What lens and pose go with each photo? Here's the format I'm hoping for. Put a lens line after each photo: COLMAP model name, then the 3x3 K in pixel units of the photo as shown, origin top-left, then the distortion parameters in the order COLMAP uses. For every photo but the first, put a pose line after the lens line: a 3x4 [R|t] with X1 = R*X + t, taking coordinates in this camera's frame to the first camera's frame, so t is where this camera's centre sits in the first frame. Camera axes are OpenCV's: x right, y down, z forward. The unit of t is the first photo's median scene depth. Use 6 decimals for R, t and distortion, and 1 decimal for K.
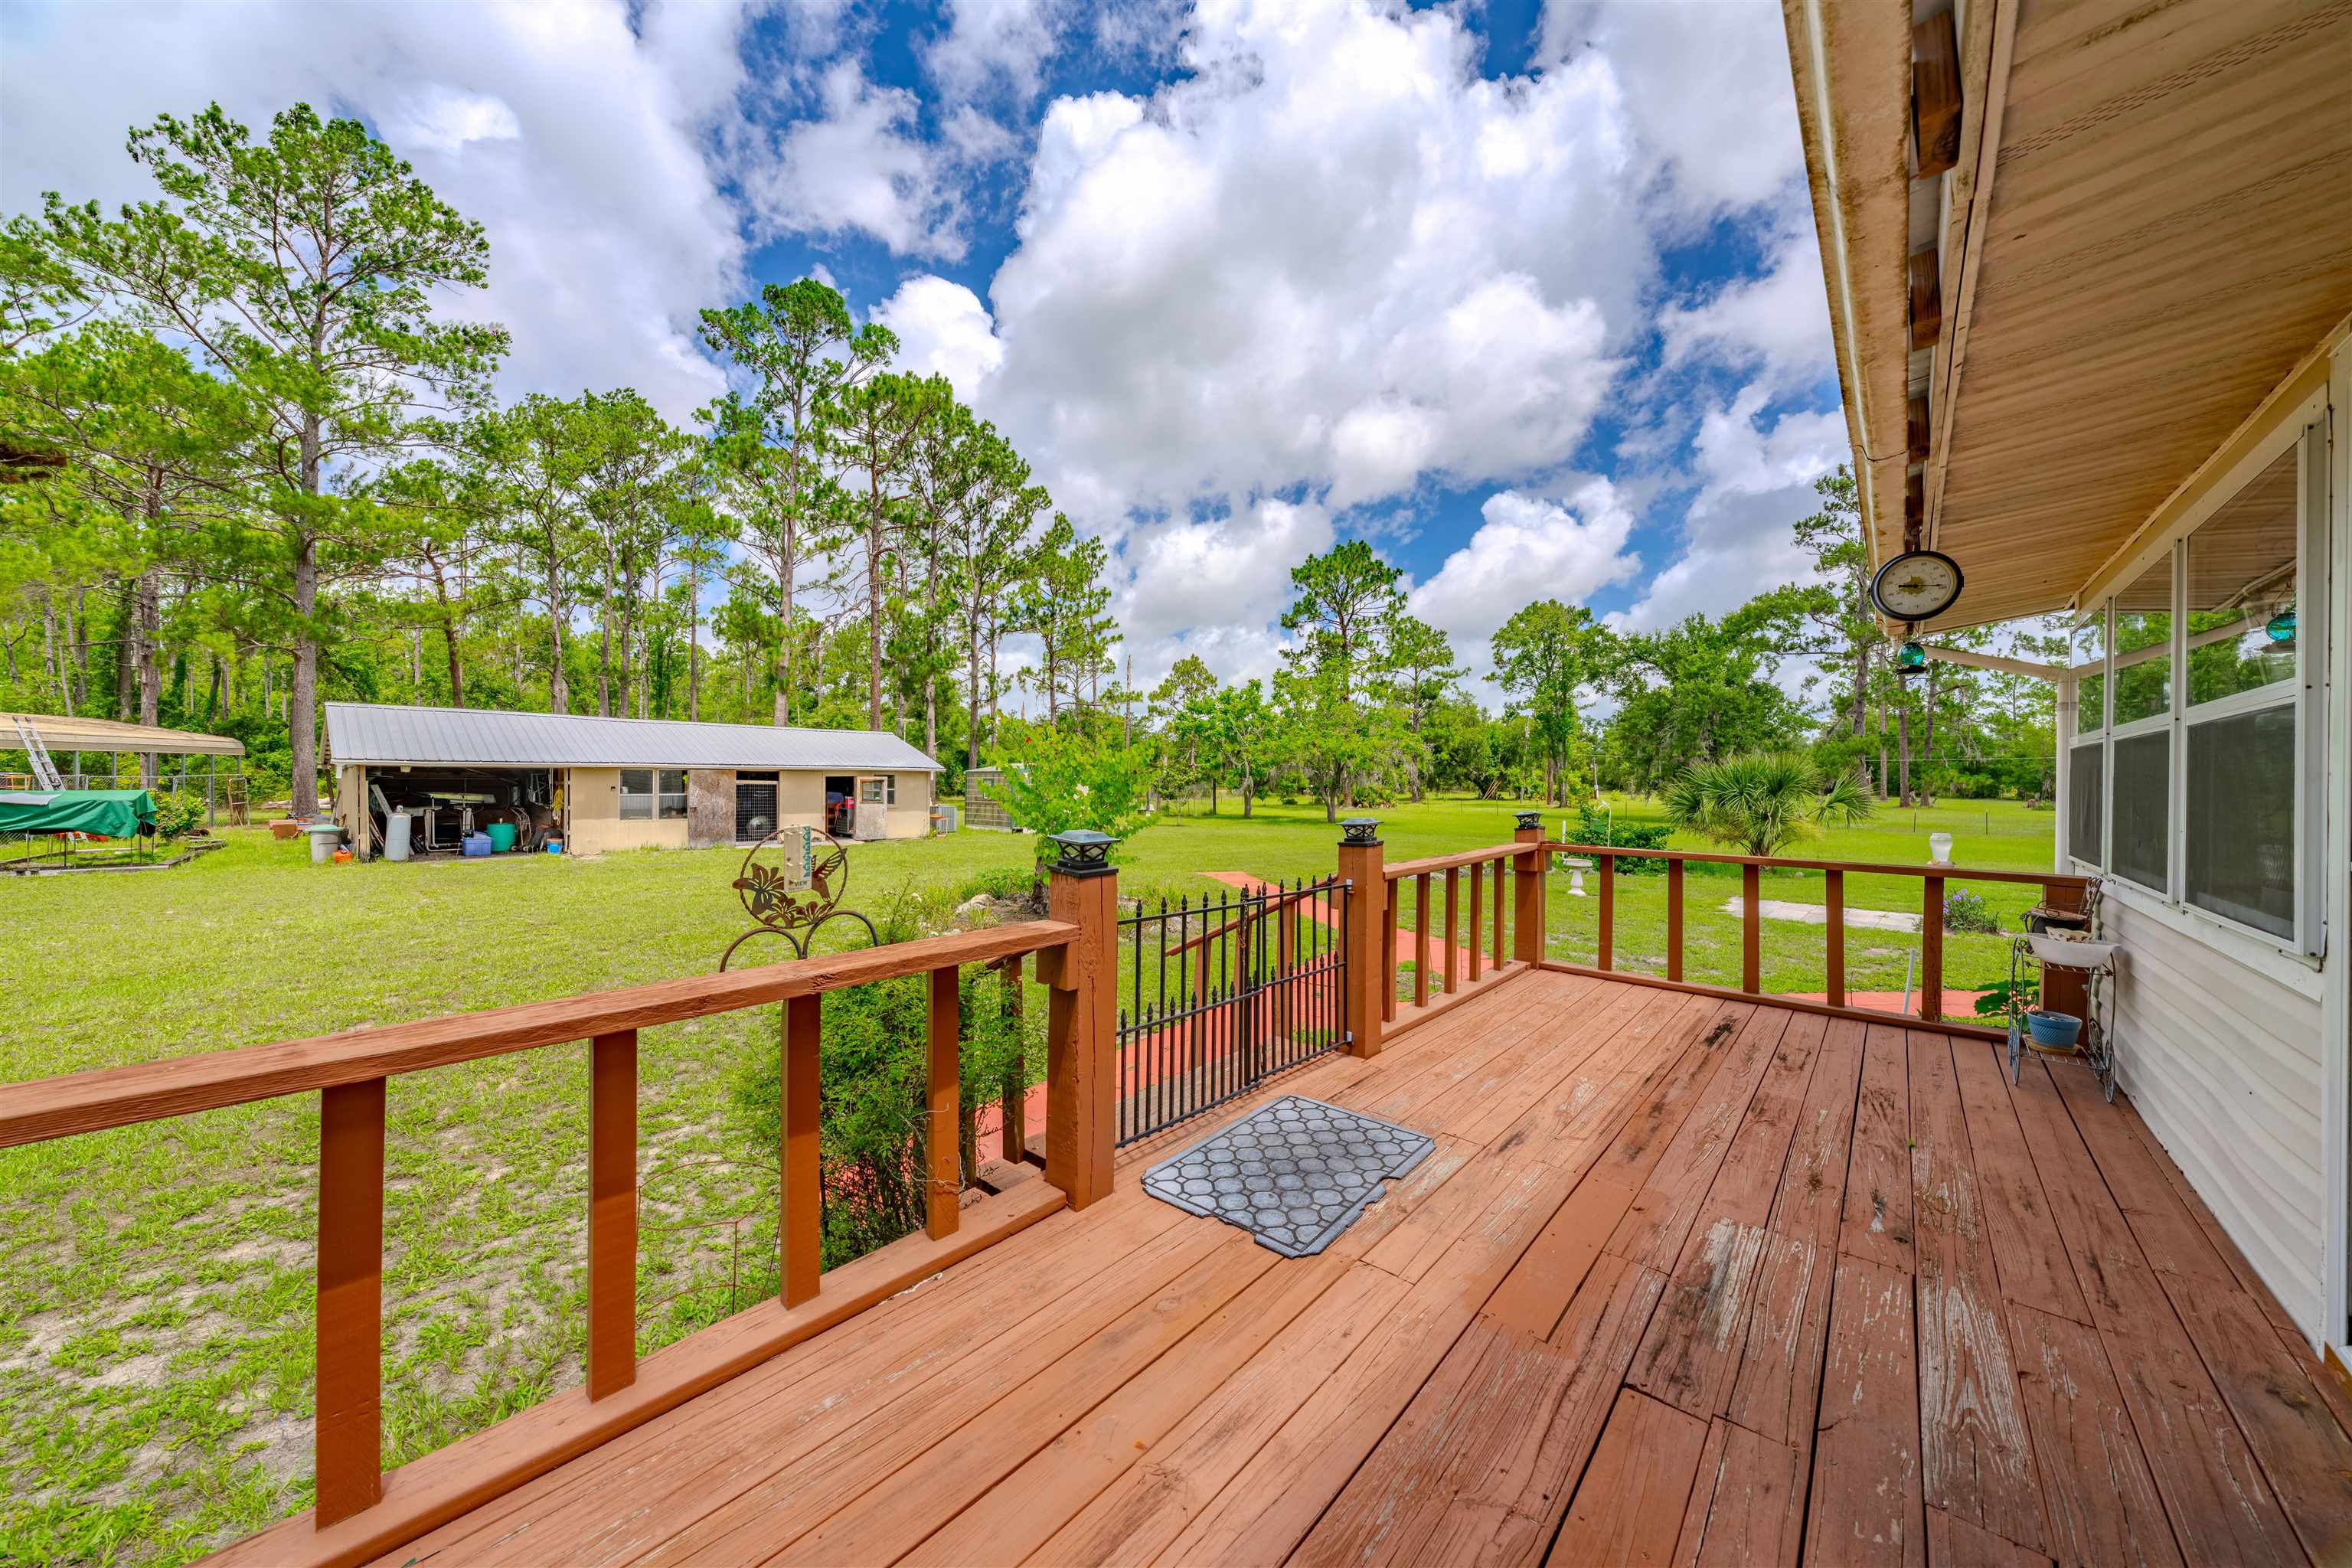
lens RADIAL K [[802.4, 0, 1180.6], [0, 802.4, 775.1], [0, 0, 1]] dist [-0.001261, 0.000089]
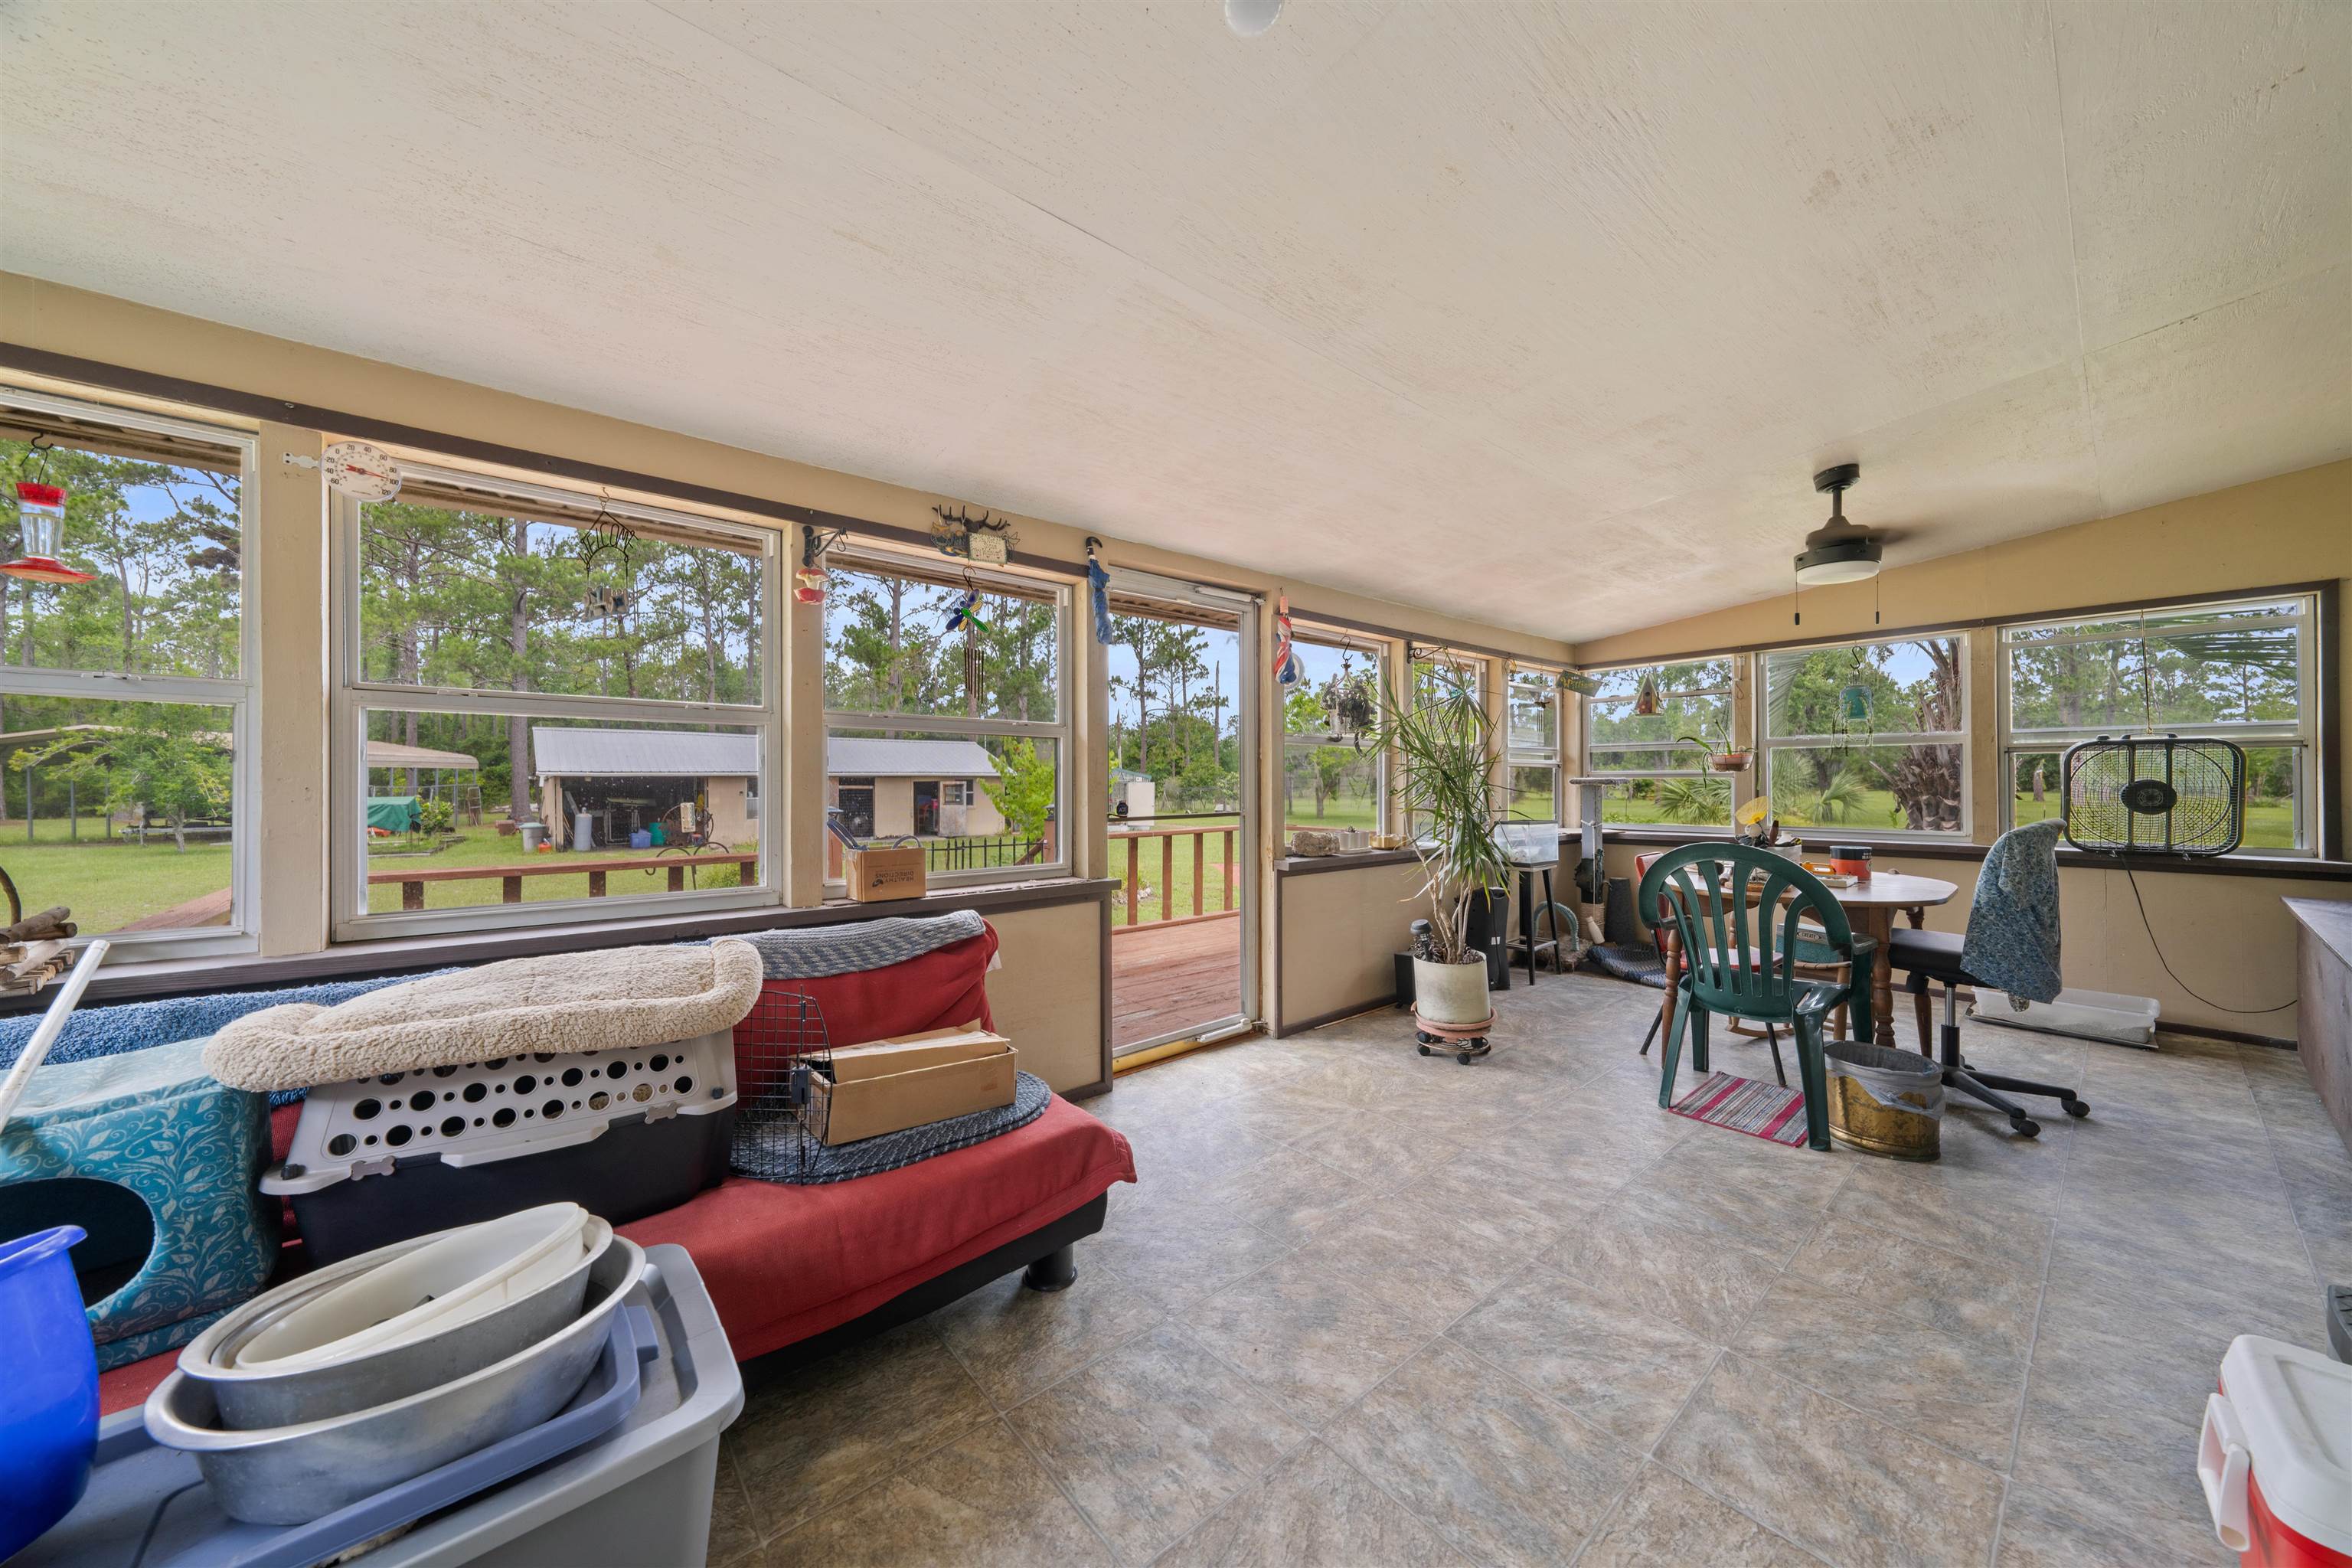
lens RADIAL K [[802.4, 0, 1180.8], [0, 802.4, 779.8], [0, 0, 1]] dist [-0.001261, 0.000089]
pose [[0.989765, -0.009239, -0.142410, 0.097159], [0.009747, 0.999948, 0.002869, -0.000831], [0.142376, -0.004228, 0.989804, -0.084189]]
